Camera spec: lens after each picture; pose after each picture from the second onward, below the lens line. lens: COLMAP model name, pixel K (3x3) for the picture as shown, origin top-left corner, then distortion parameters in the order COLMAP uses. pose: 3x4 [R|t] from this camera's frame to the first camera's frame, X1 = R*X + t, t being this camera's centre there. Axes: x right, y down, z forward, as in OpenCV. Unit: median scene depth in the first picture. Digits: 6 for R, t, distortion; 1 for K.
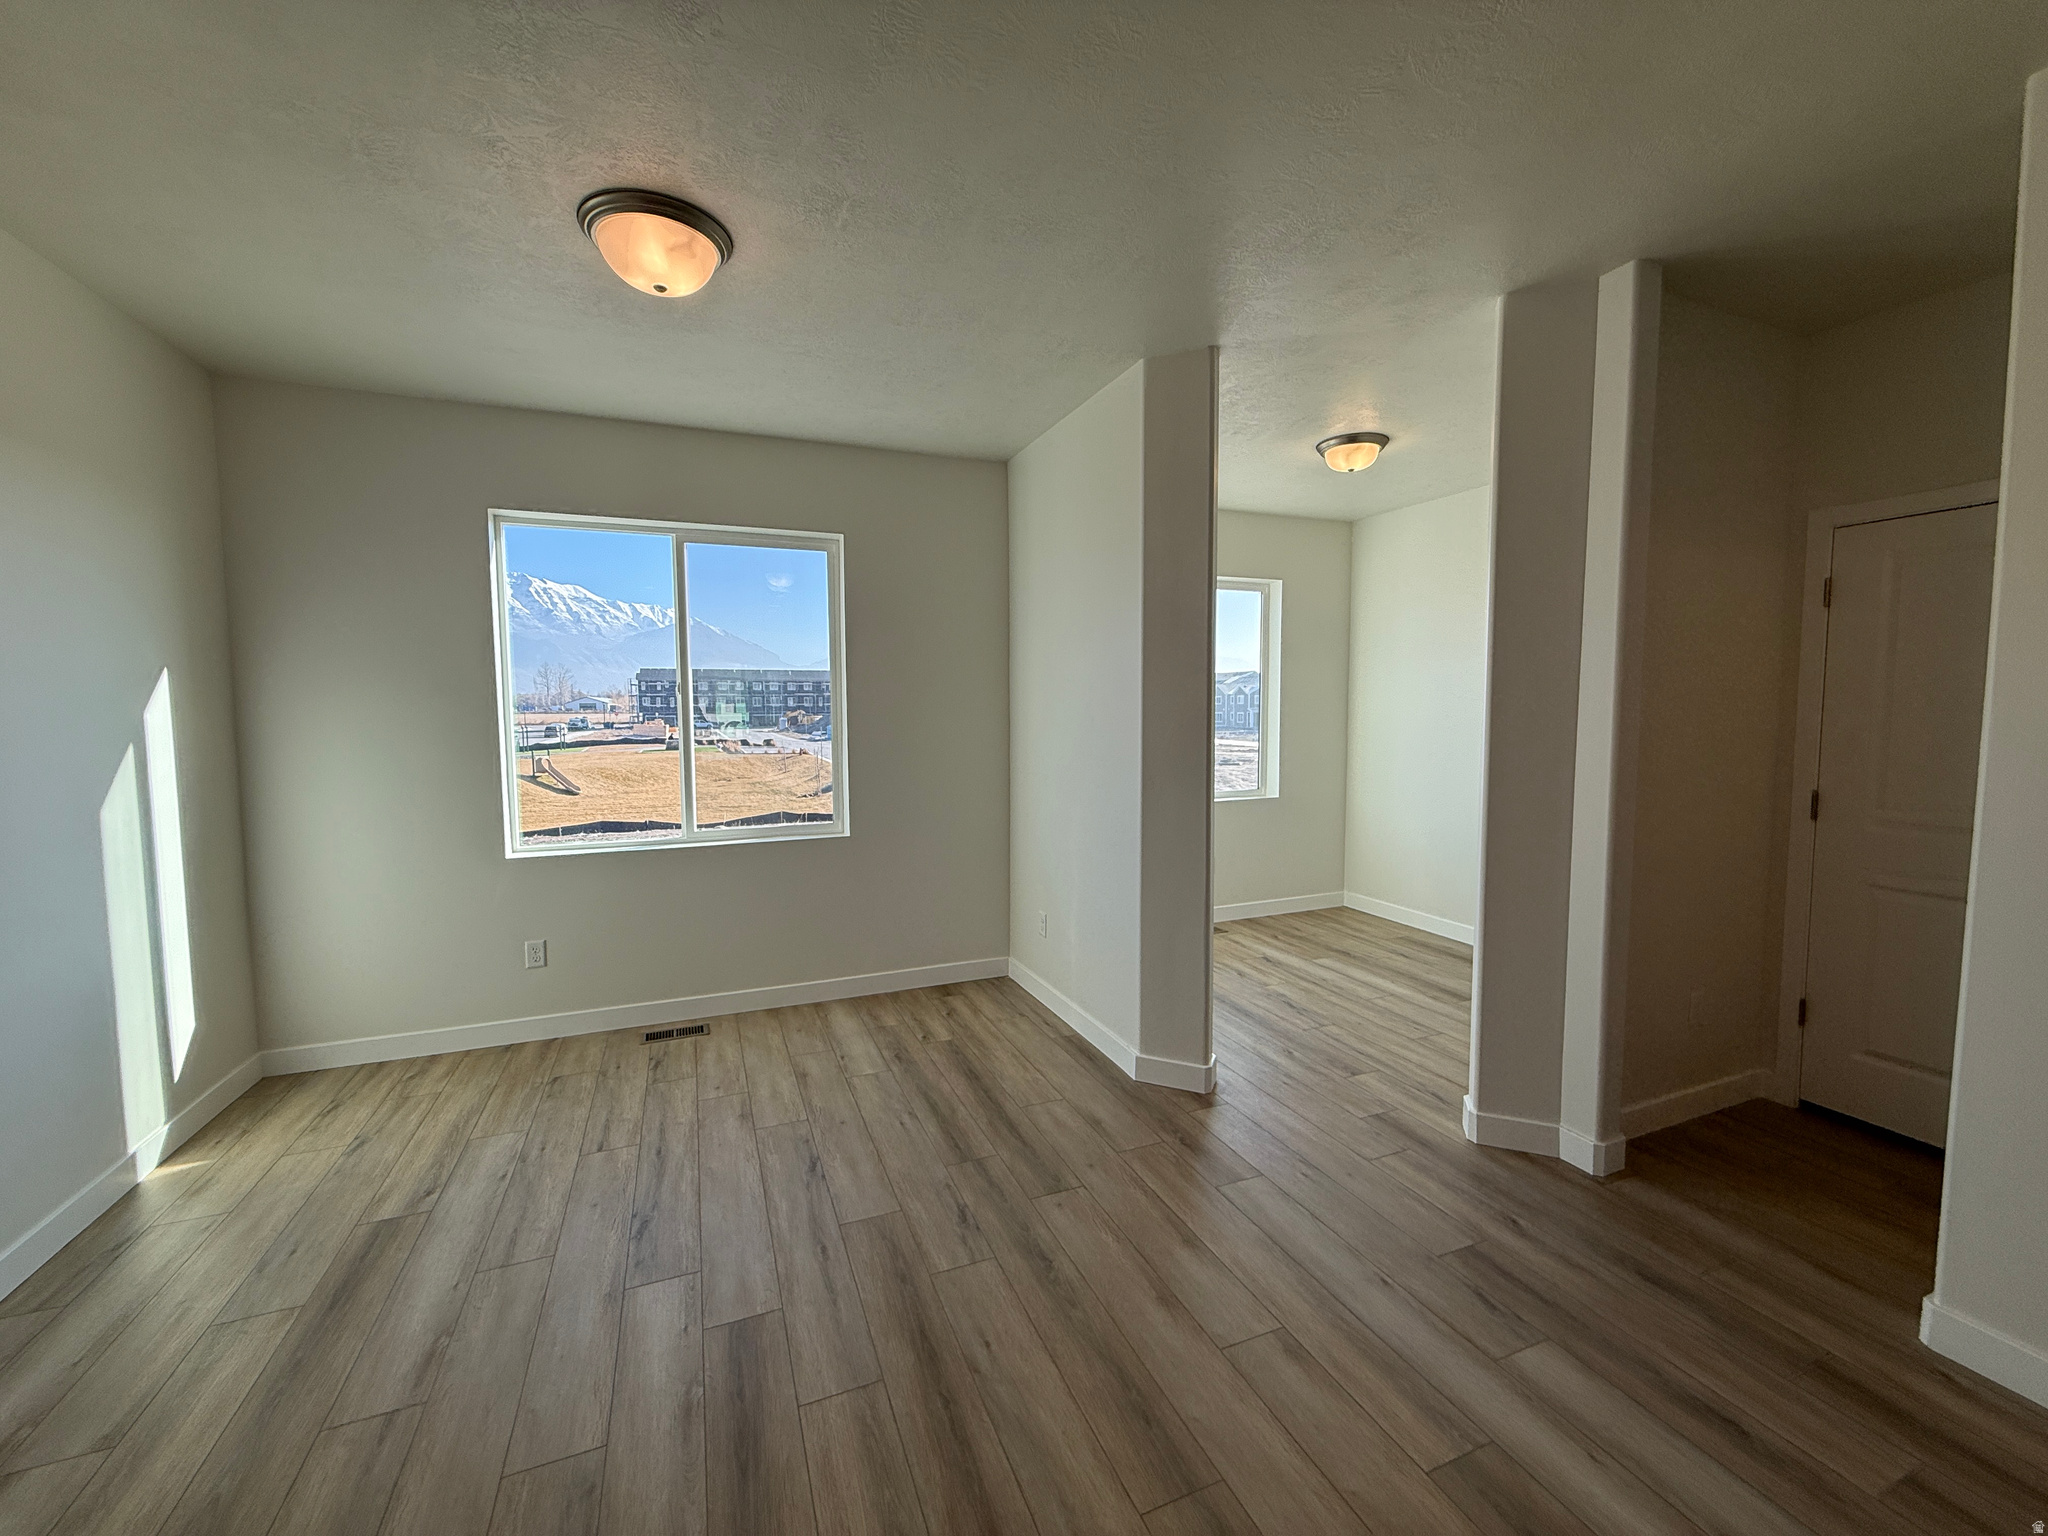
lens RADIAL K [[813.8, 0, 1021.3], [0, 813.8, 761.2], [0, 0, 1]] dist [-0.000768, 0.000772]
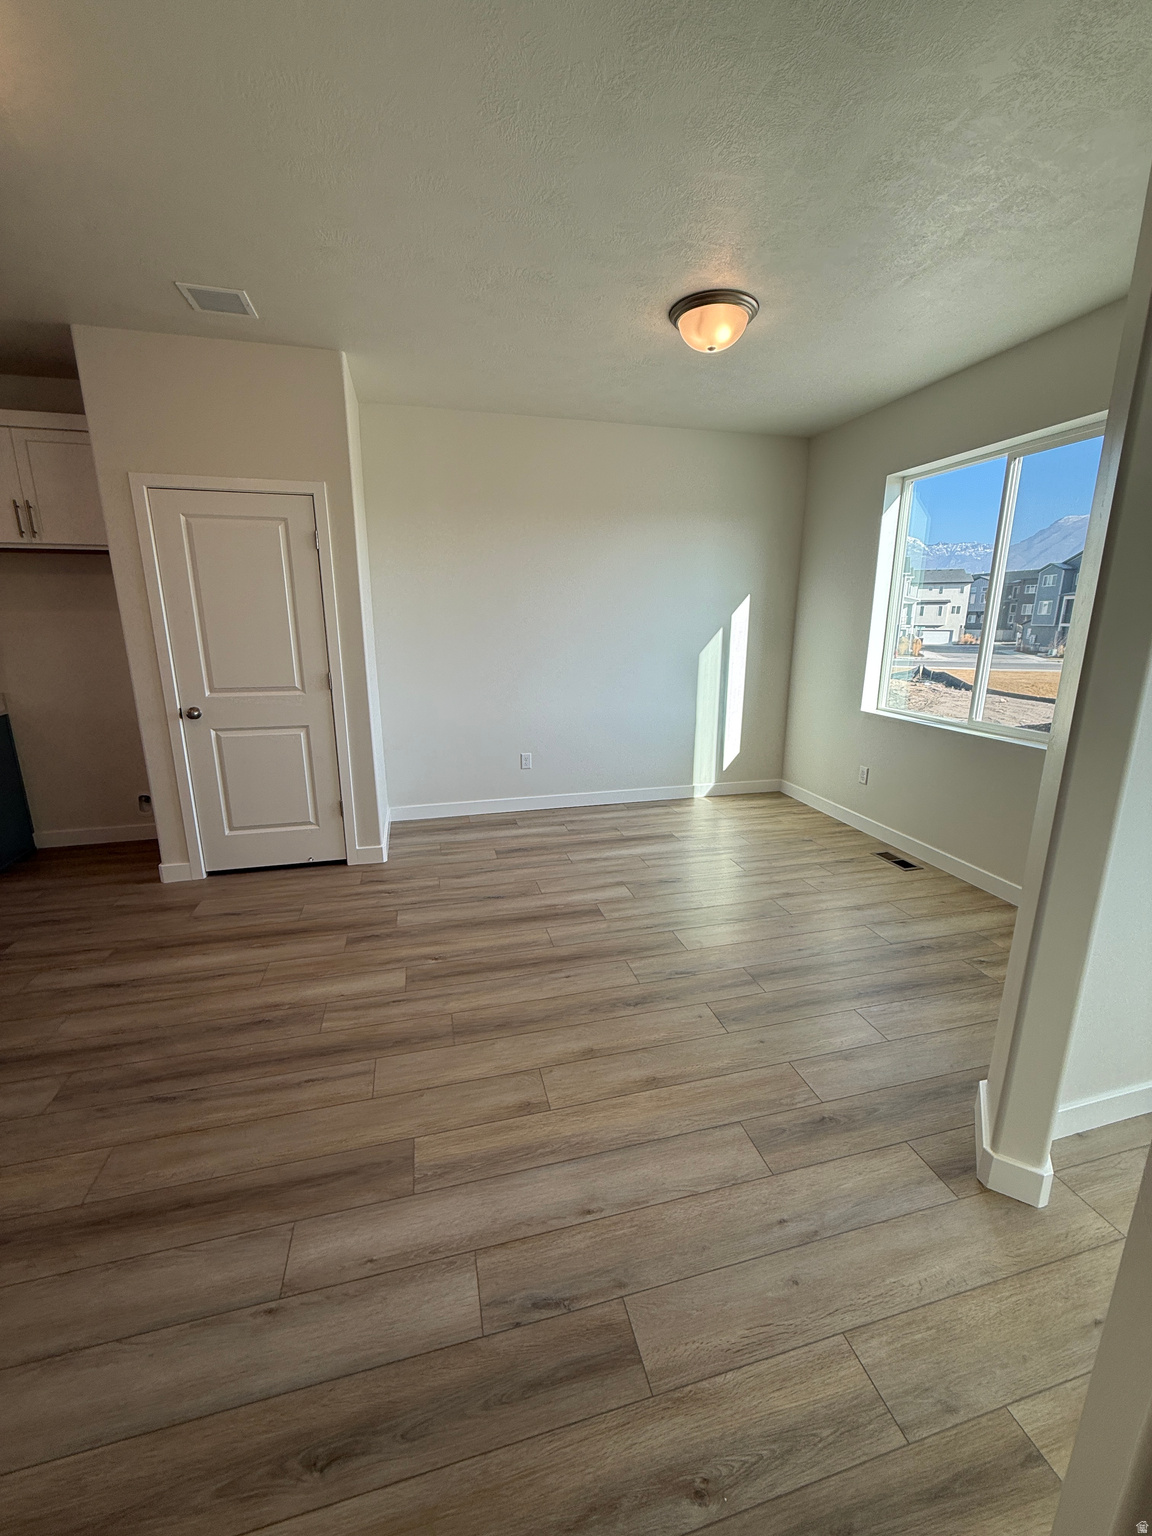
lens RADIAL K [[610.4, 0, 588.2], [0, 610.4, 767.2], [0, 0, 1]] dist [-0.000768, 0.000772]
pose [[-0.119714, 0.246748, -0.961657, 0.849899], [-0.064041, 0.964686, 0.255497, -0.064401], [0.990741, 0.092172, -0.099685, 0.842623]]
